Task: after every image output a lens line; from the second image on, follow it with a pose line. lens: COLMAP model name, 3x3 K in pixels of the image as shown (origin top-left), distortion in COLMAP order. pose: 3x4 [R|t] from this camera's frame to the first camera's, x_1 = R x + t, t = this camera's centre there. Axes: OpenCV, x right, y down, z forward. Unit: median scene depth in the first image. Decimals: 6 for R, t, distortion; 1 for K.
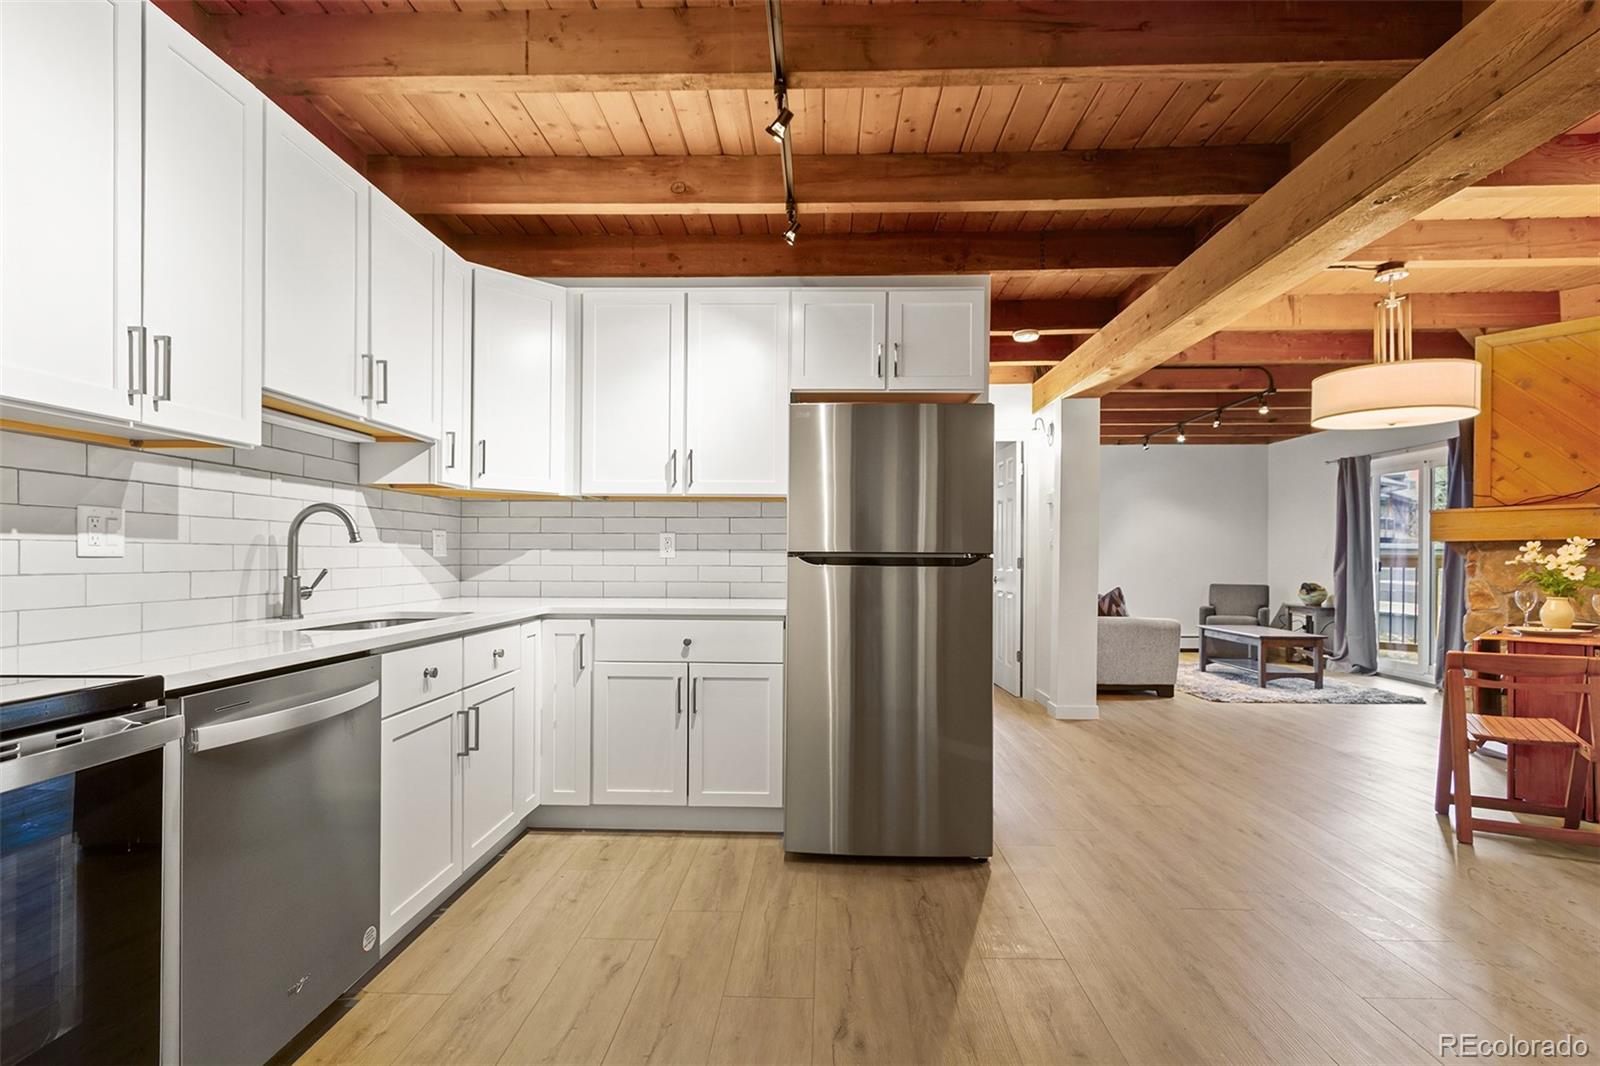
lens RADIAL K [[760.4, 0, 797.7], [0, 760.4, 556.5], [0, 0, 1]] dist [0.002804, -0.000550]
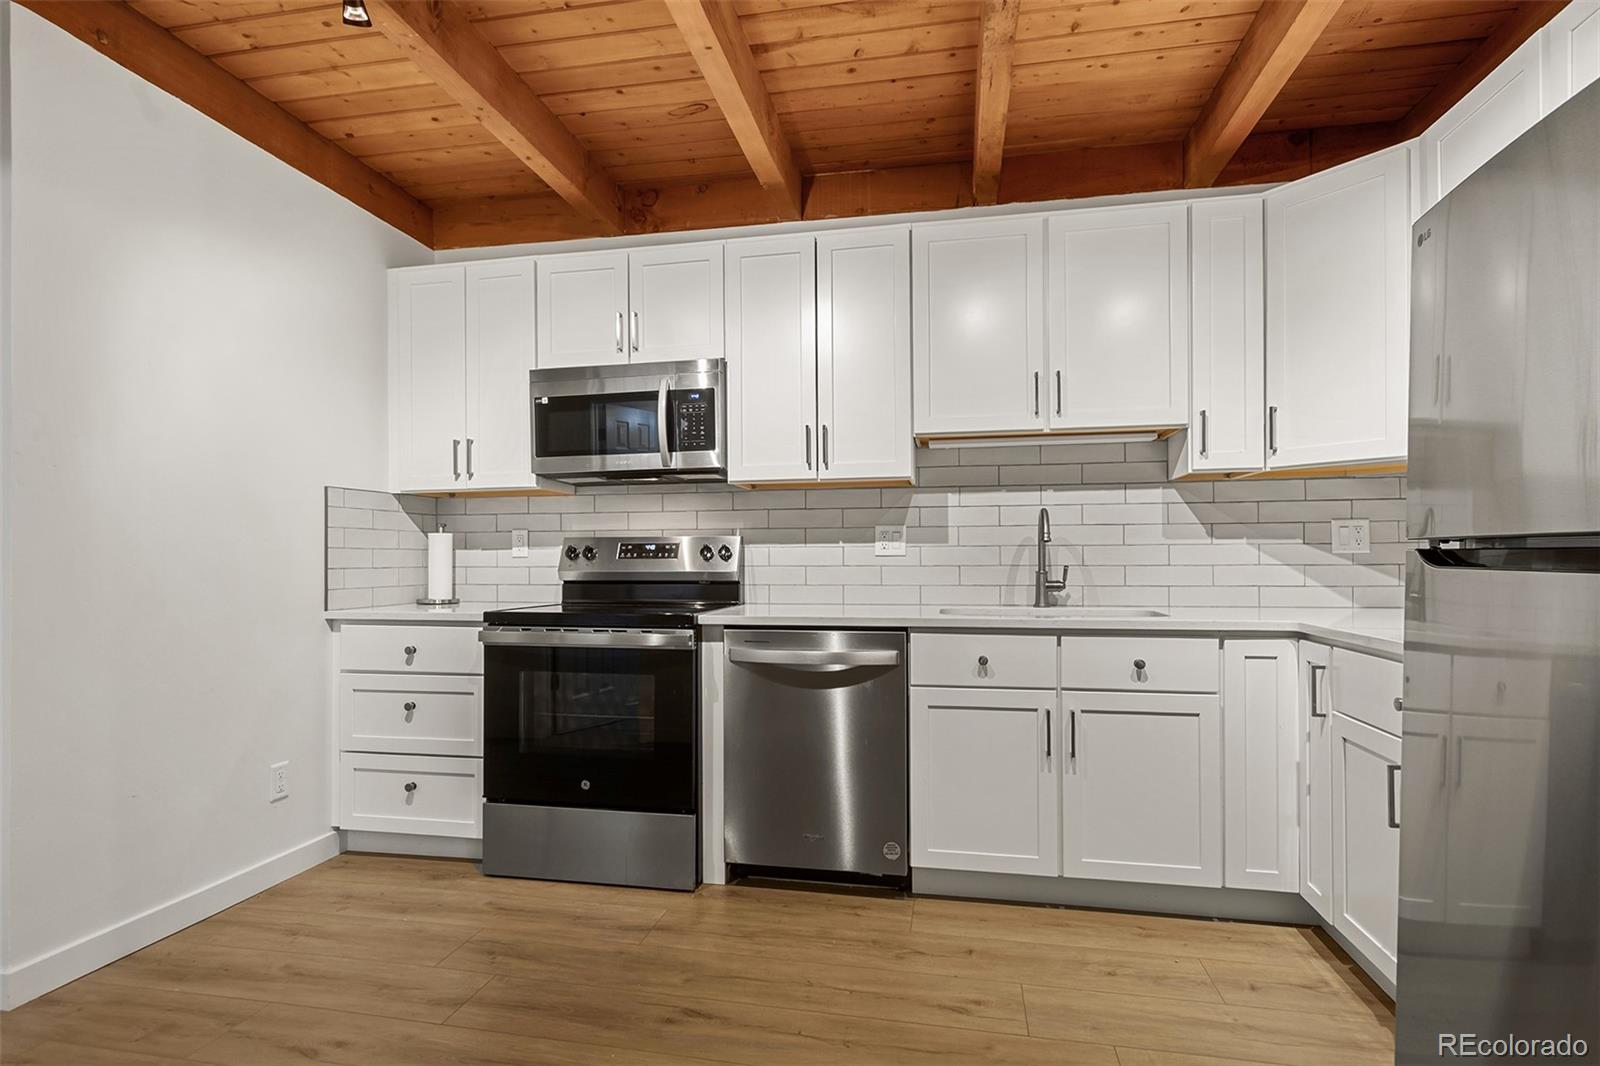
lens RADIAL K [[802.8, 0, 802.3], [0, 802.8, 549.9], [0, 0, 1]] dist [0.000764, -0.000212]
pose [[-0.151289, -0.008313, -0.988455, 0.225468], [0.004989, 0.999945, -0.009173, 0.000689], [0.988477, -0.006319, -0.151240, 0.294729]]
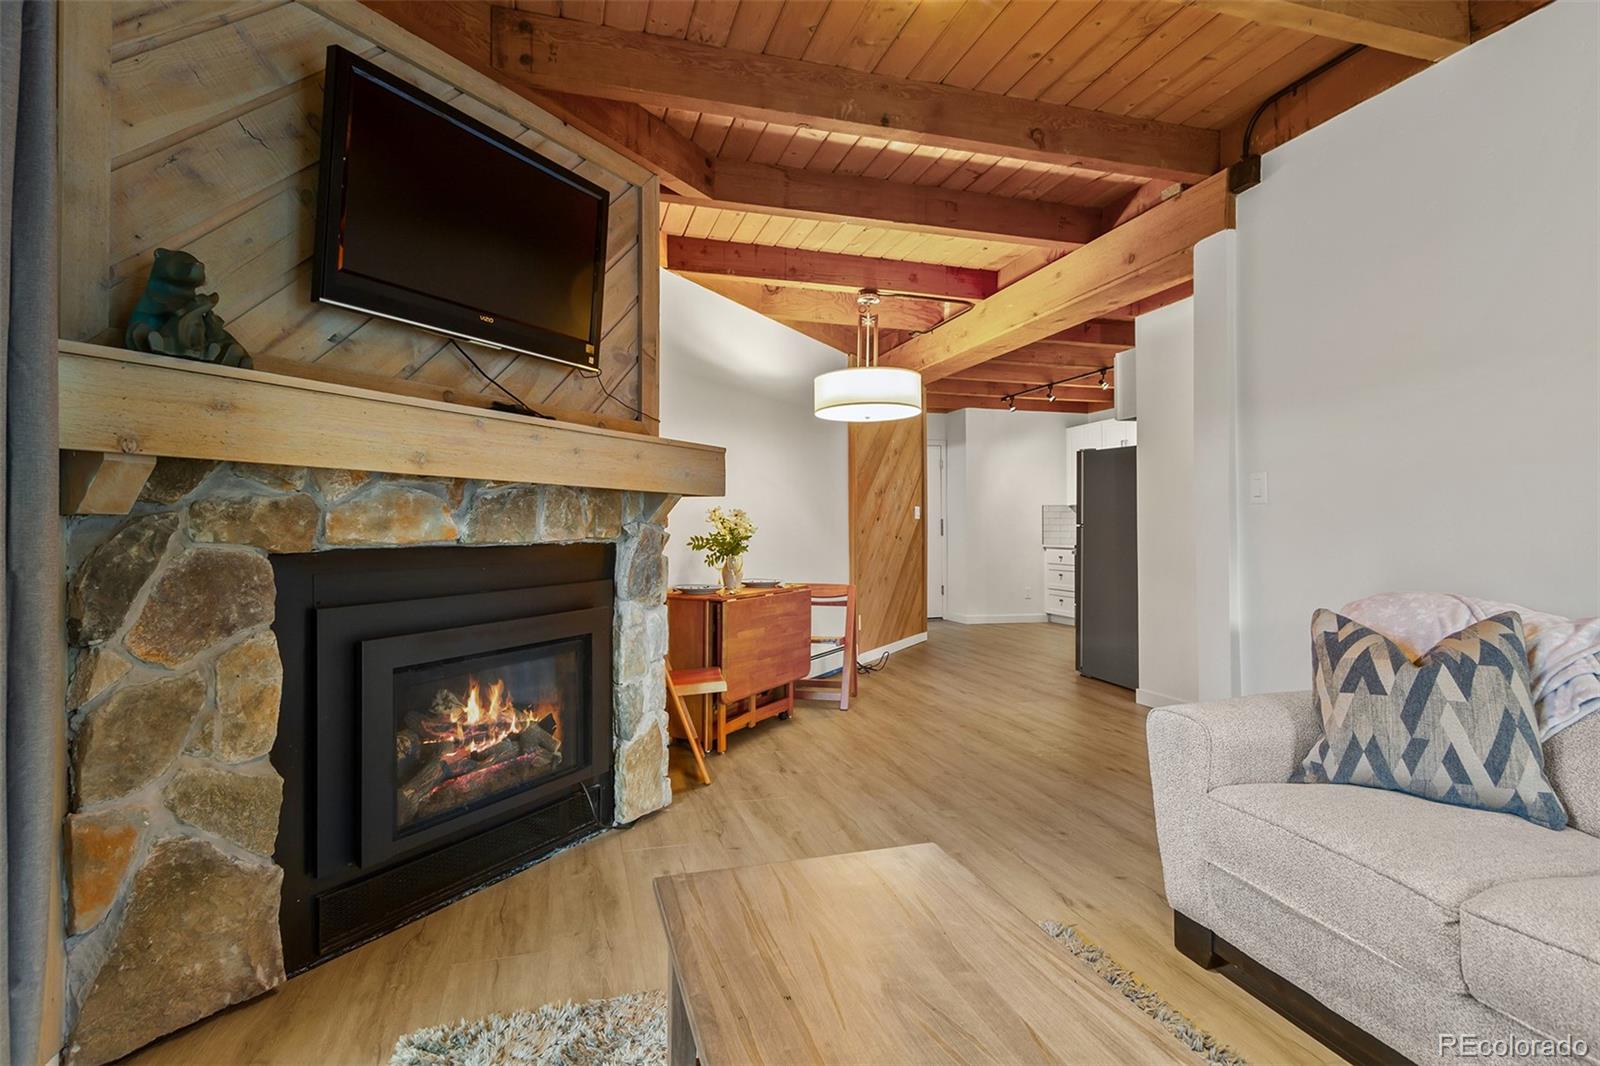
lens RADIAL K [[803.8, 0, 795.1], [0, 803.8, 513.6], [0, 0, 1]] dist [0.000827, -0.000274]
pose [[-0.946200, -0.009473, -0.323443, 0.773320], [-0.002444, 0.999752, -0.022132, 0.007540], [0.323572, -0.020150, -0.945989, 1.296862]]
